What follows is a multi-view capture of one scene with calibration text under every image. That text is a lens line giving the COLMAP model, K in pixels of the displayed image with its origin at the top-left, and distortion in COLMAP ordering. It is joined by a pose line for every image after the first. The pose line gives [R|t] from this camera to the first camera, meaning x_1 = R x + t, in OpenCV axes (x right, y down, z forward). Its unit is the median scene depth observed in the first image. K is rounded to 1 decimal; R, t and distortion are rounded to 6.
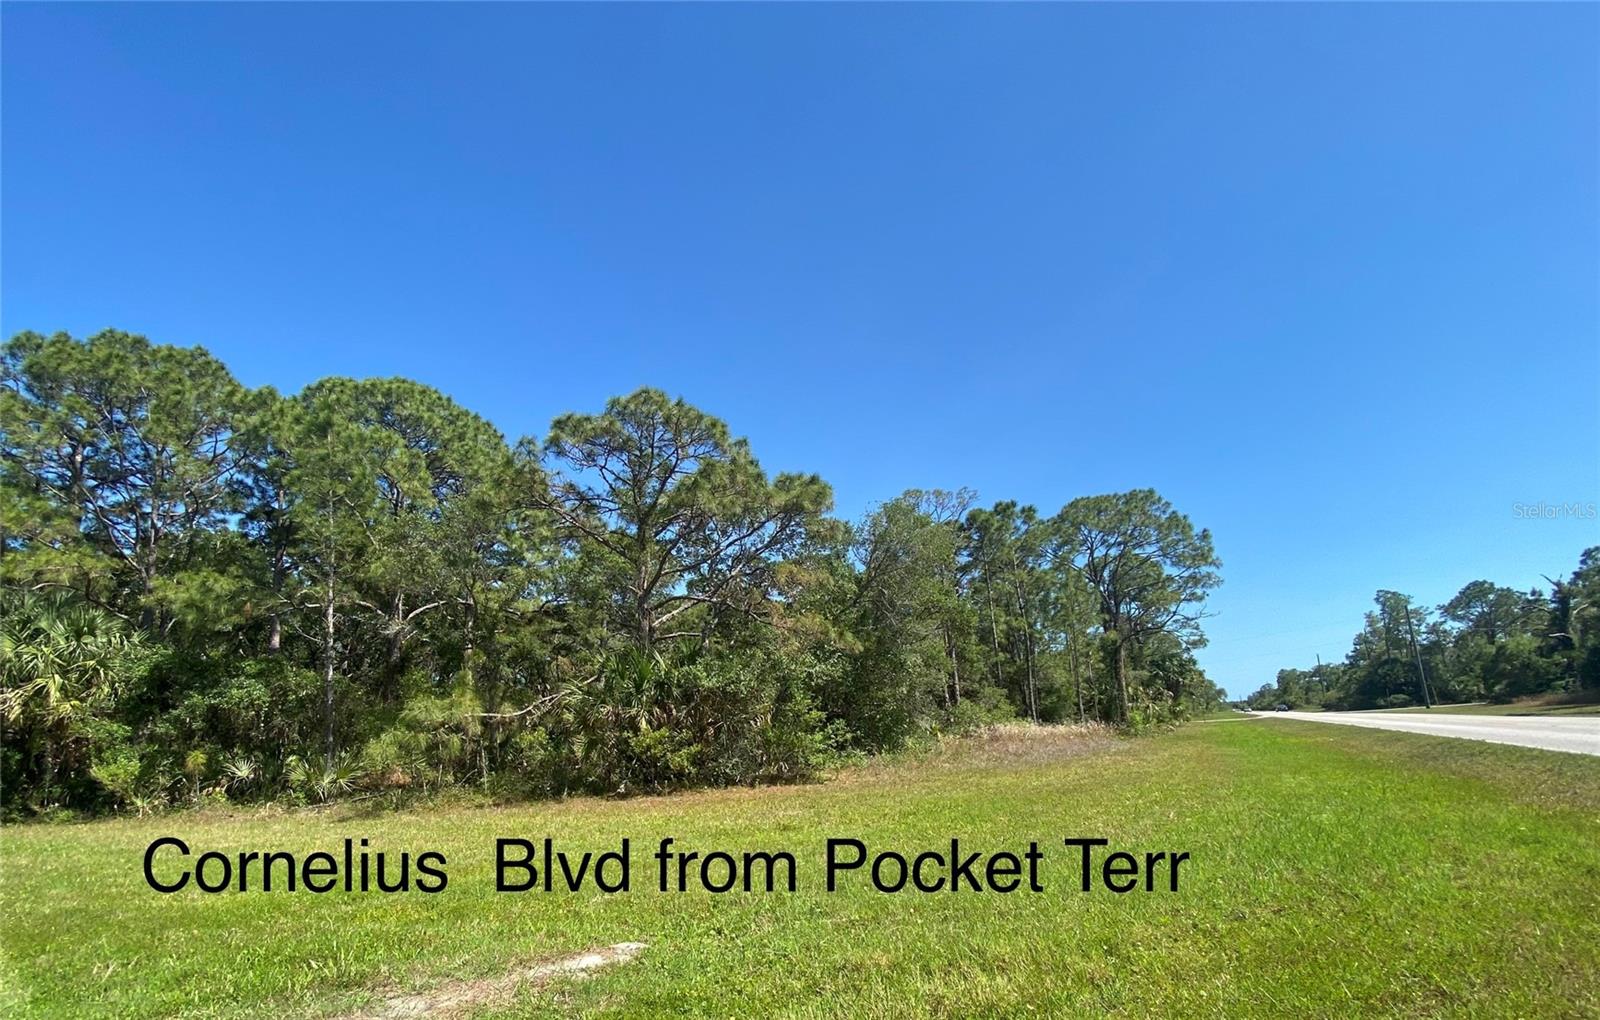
lens RADIAL K [[706.8, 0, 800.2], [0, 706.8, 587.5], [0, 0, 1]] dist [0.000443, -0.009286]
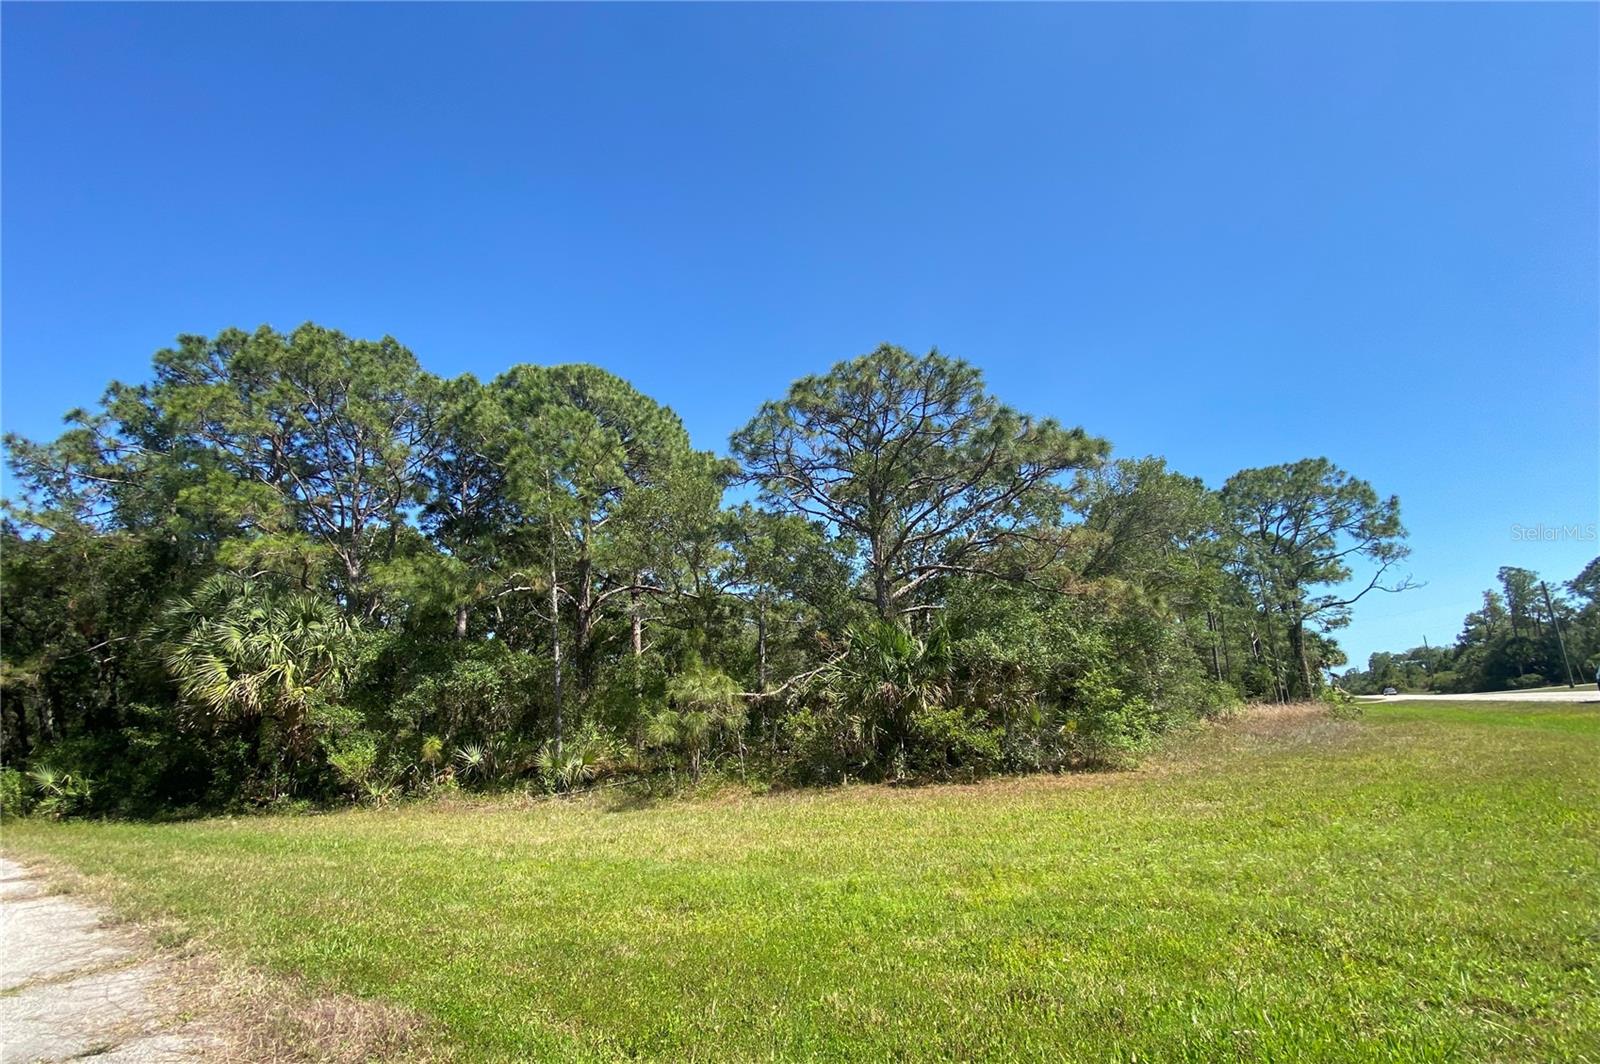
lens RADIAL K [[652.7, 0, 802.5], [0, 652.7, 578.4], [0, 0, 1]] dist [0.036130, -0.032135]
pose [[0.996853, -0.021922, -0.076177, -0.190654], [0.021147, 0.999716, -0.010958, 0.024623], [0.076395, 0.009312, 0.997034, 0.094294]]
